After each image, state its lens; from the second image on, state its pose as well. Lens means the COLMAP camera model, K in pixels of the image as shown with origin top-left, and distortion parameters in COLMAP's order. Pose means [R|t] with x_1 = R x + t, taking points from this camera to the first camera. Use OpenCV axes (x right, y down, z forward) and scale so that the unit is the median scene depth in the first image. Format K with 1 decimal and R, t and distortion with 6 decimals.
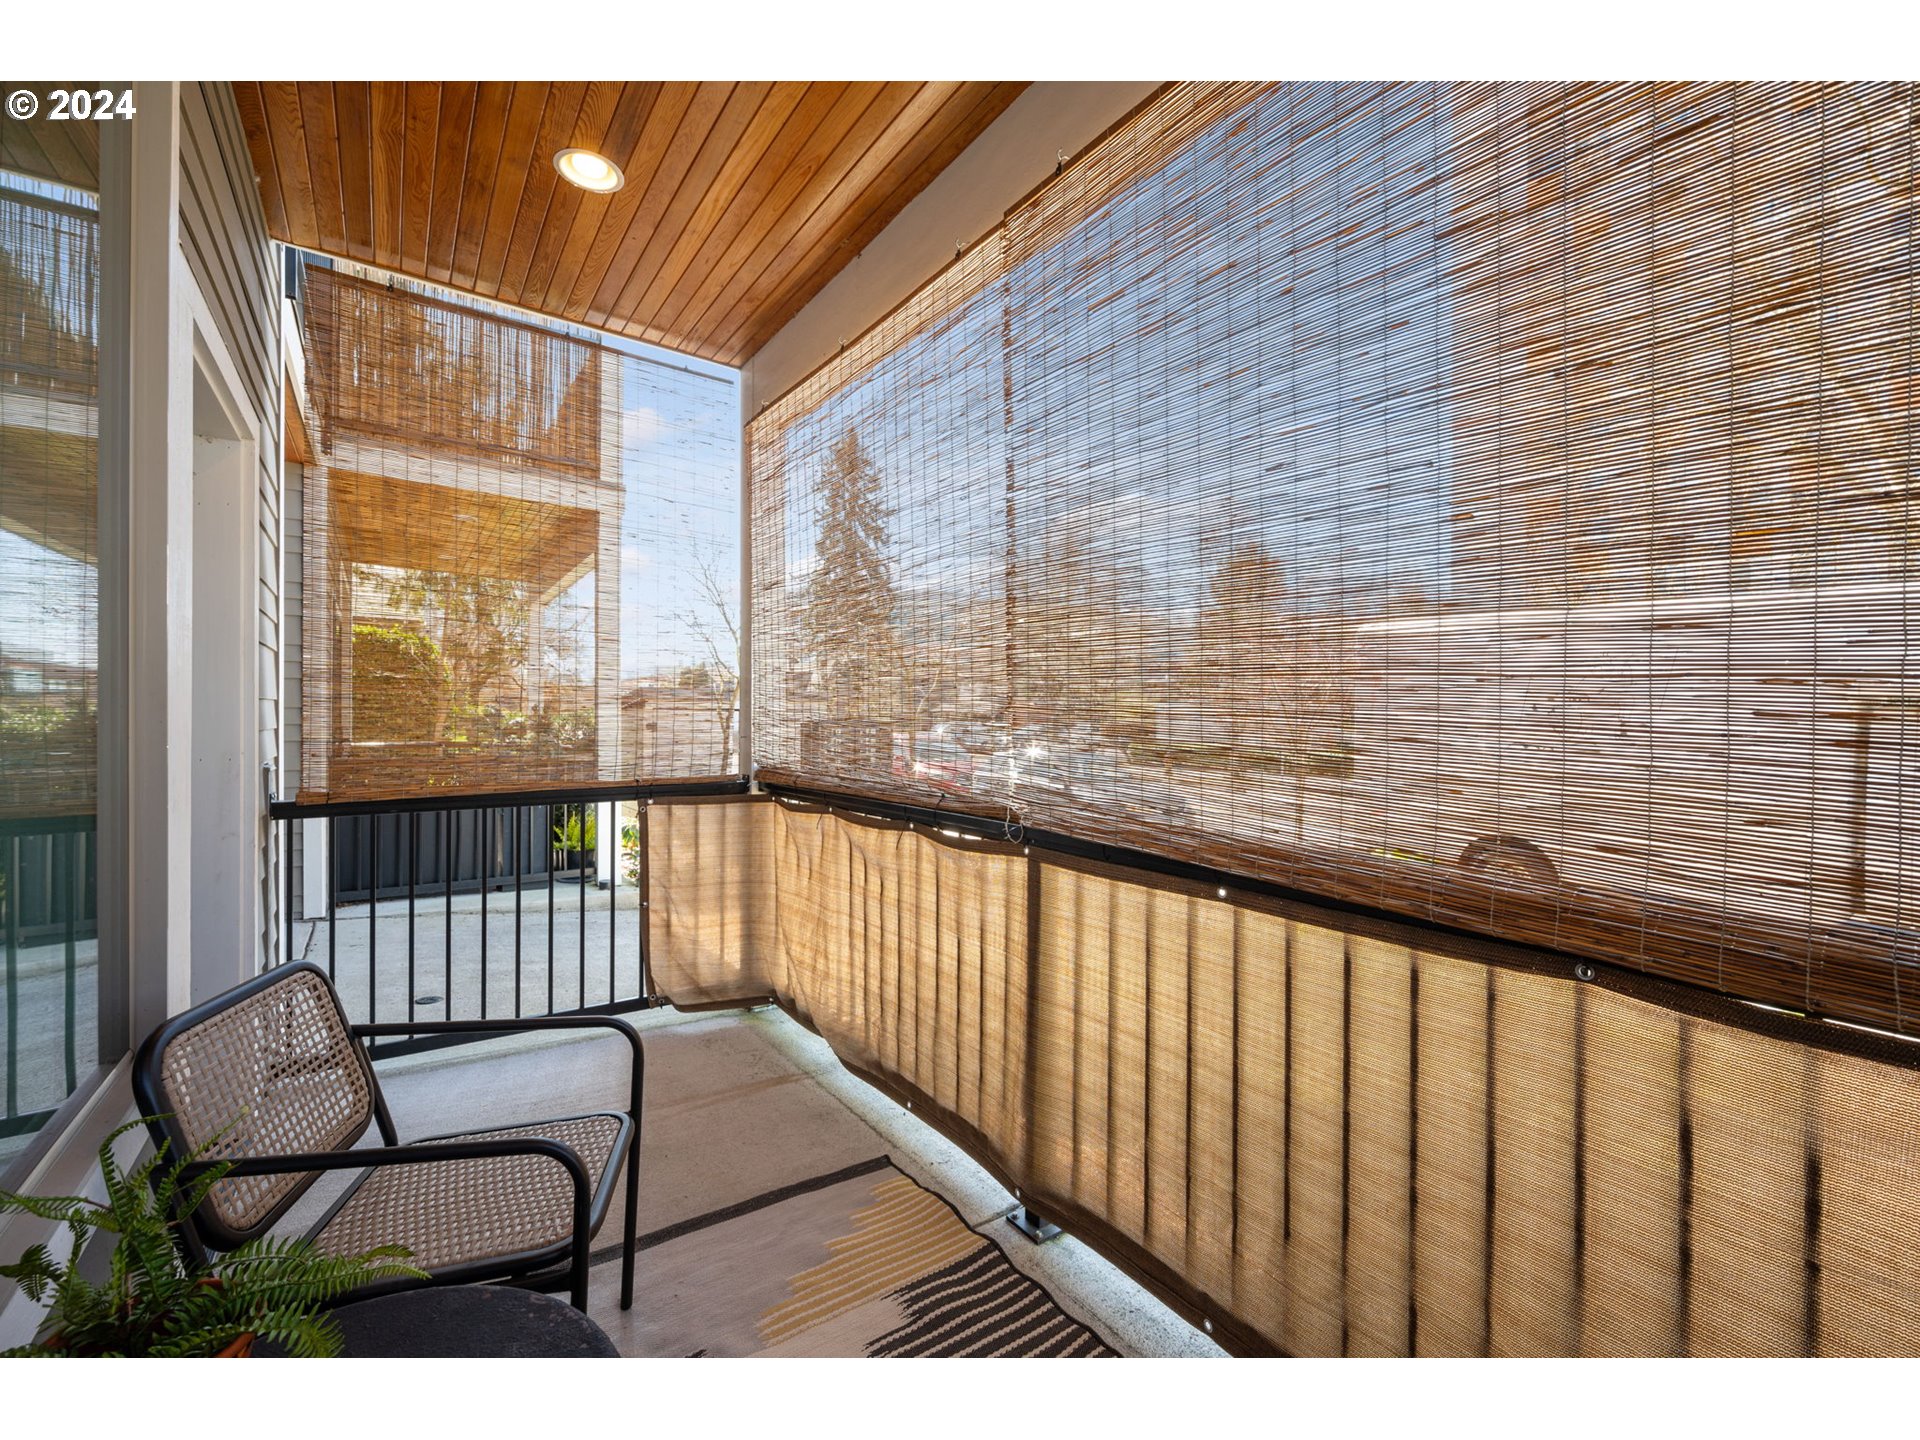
lens RADIAL K [[792.9, 0, 947.8], [0, 792.9, 719.7], [0, 0, 1]] dist [0.000551, -0.000004]
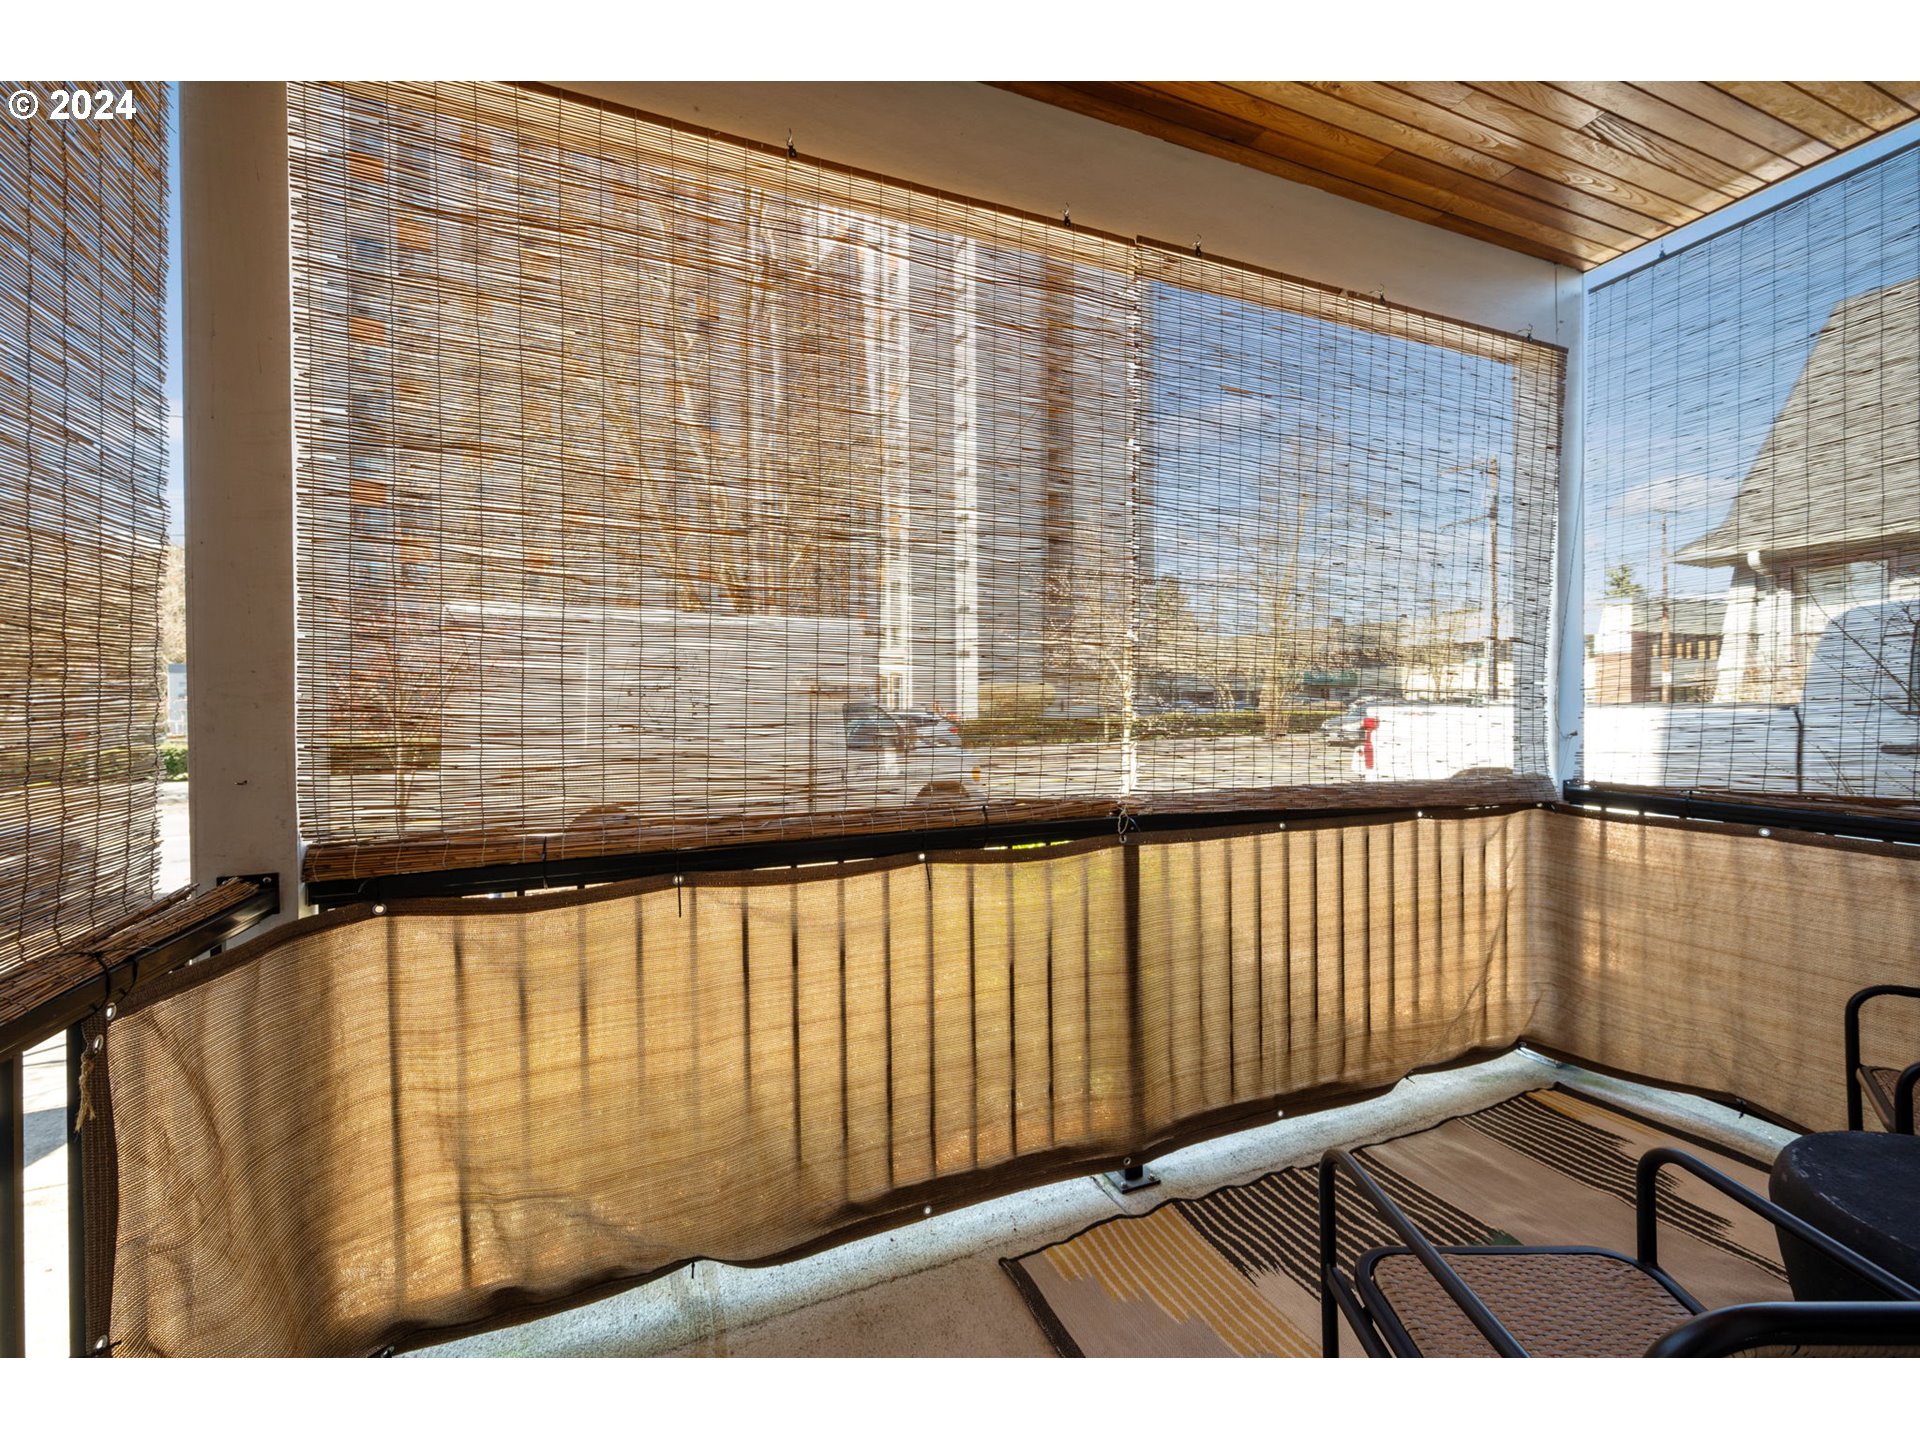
lens RADIAL K [[792.9, 0, 951.0], [0, 792.9, 708.5], [0, 0, 1]] dist [0.000551, -0.000004]
pose [[0.226635, -0.013831, 0.973882, -1.030854], [0.014360, 0.999838, 0.010858, -0.025657], [-0.973874, 0.011524, 0.226797, 1.019789]]
